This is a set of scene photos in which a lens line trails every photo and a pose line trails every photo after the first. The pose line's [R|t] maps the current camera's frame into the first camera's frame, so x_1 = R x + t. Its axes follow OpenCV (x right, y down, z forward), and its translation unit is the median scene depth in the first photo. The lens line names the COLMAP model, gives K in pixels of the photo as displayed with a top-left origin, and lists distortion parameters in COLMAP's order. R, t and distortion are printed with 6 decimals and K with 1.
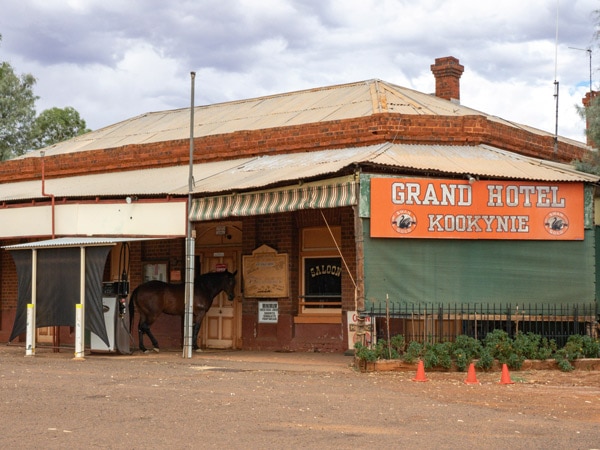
lens RADIAL K [[2074.7, 0, 300.1], [0, 2074.7, 225.1], [0, 0, 1]] dist [-0.006343, 0.000000]
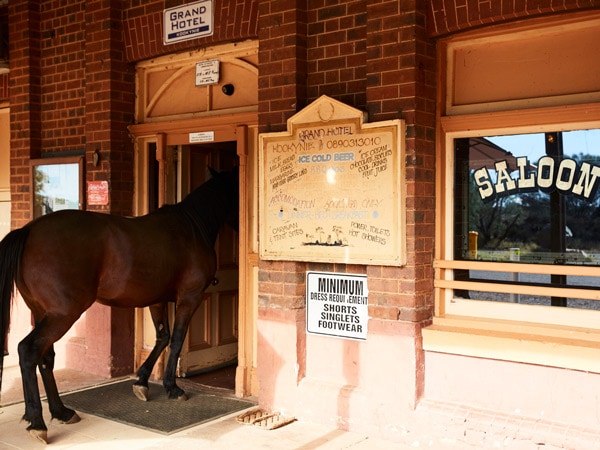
lens RADIAL K [[2074.7, 0, 300.0], [0, 2074.7, 224.9], [0, 0, 1]] dist [-0.006343, 0.000000]
pose [[0.999642, 0.002004, -0.026671, -0.012482], [-0.000940, 0.999205, 0.039844, 0.016619], [0.026730, -0.039805, 0.998850, 0.687723]]
